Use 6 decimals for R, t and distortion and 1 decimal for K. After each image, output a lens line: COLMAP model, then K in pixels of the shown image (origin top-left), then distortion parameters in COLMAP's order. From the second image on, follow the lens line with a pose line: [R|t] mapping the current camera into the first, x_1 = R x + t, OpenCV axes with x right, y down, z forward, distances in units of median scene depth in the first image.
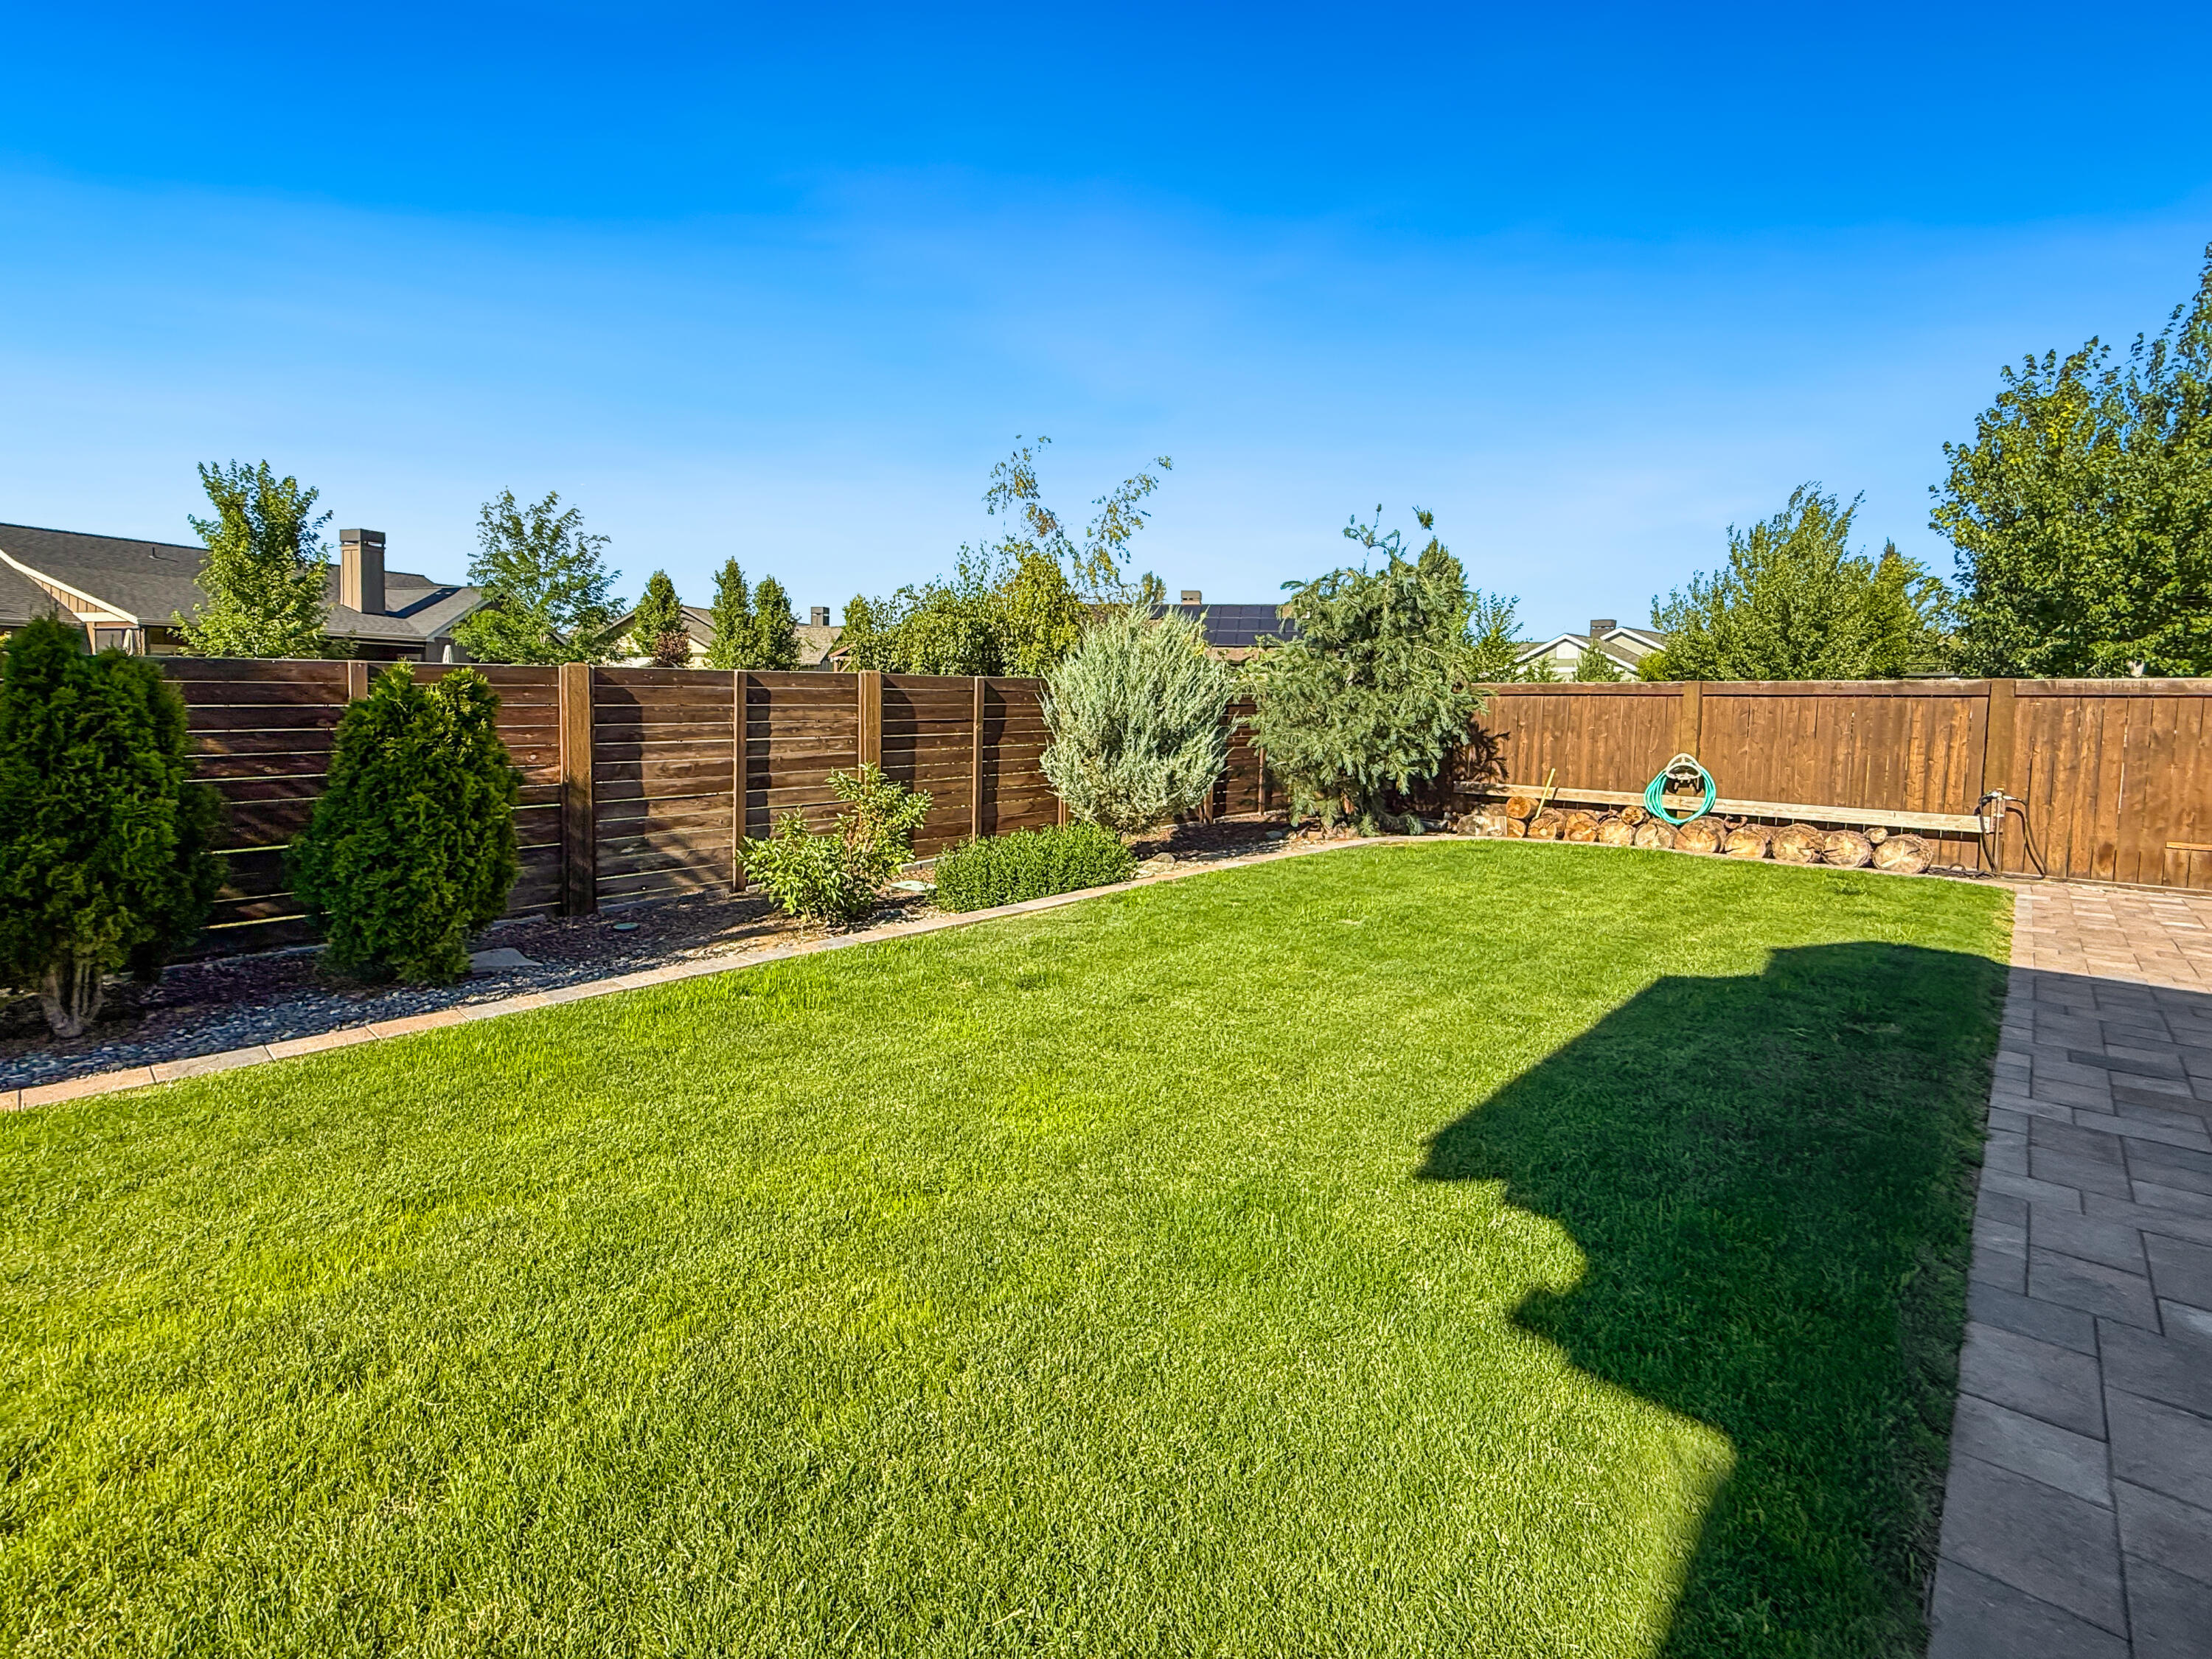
lens RADIAL K [[990.9, 0, 1101.5], [0, 990.9, 760.6], [0, 0, 1]] dist [0.001536, 0.000347]
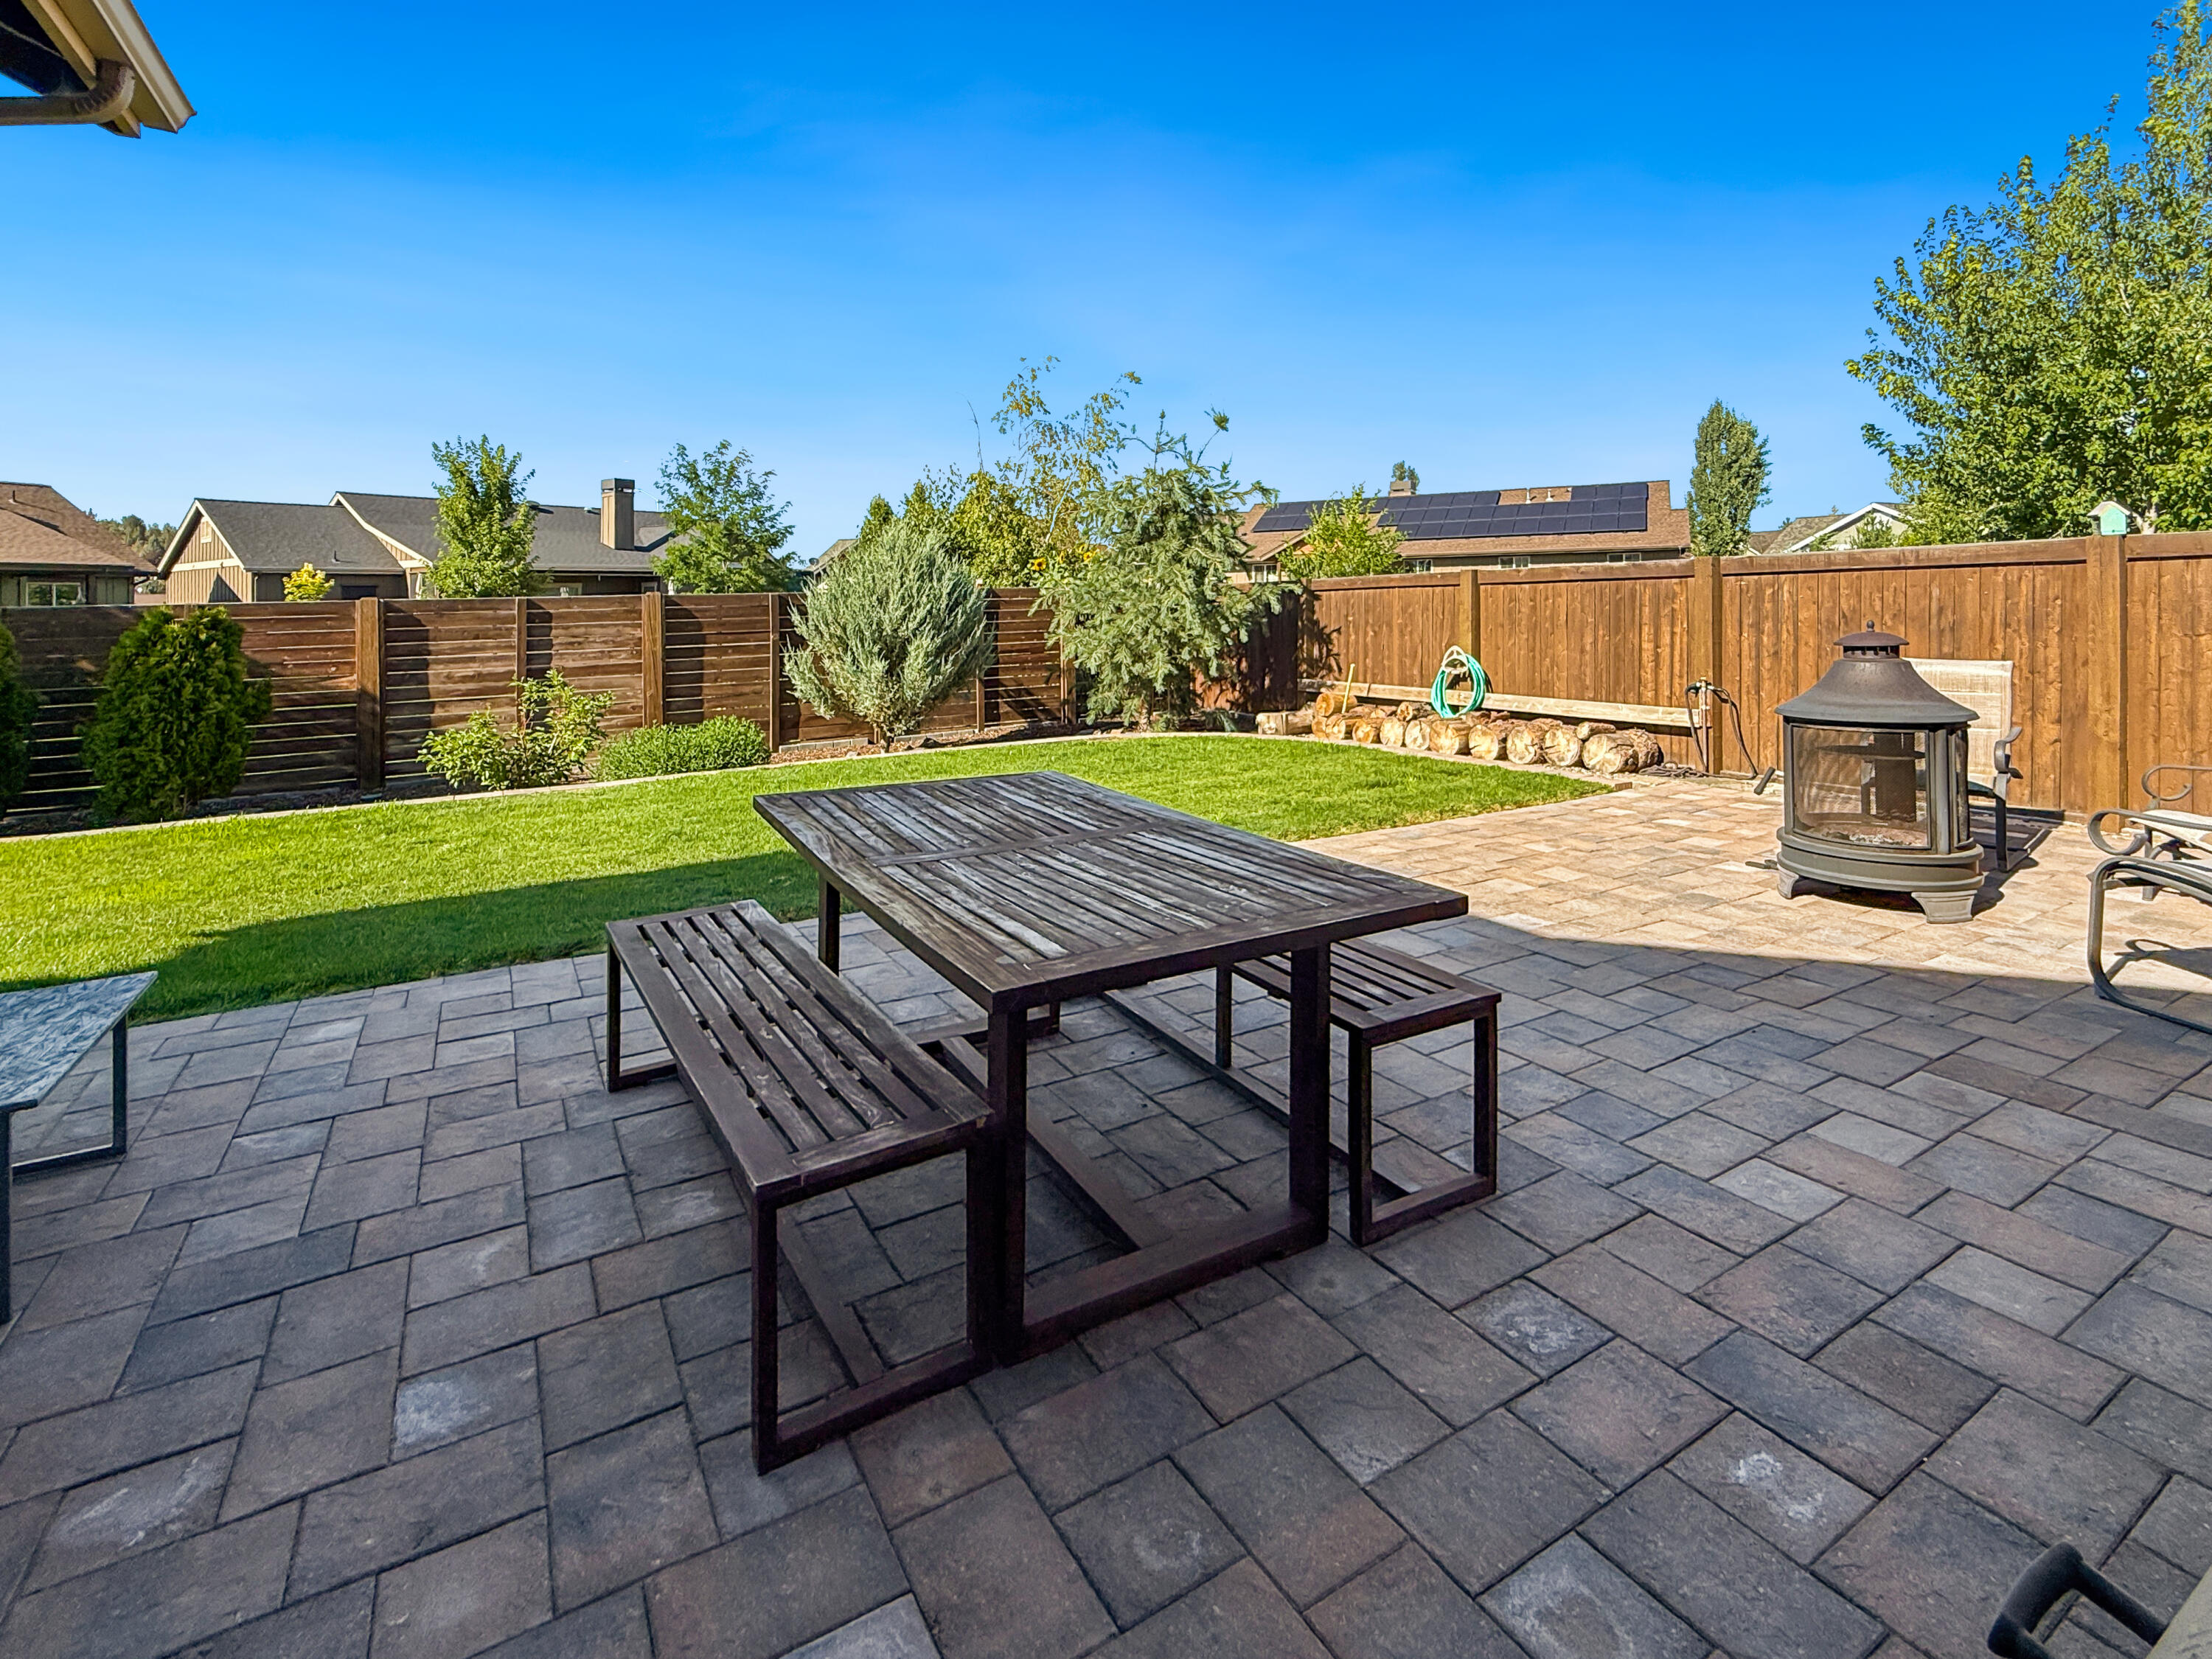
lens RADIAL K [[1046.3, 0, 1147.3], [0, 1046.3, 617.0], [0, 0, 1]] dist [0.000046, 0.000009]
pose [[0.963446, -0.029722, -0.266250, 0.648063], [0.017097, 0.998622, -0.049614, 0.011166], [0.267358, 0.043249, 0.962626, -0.054820]]
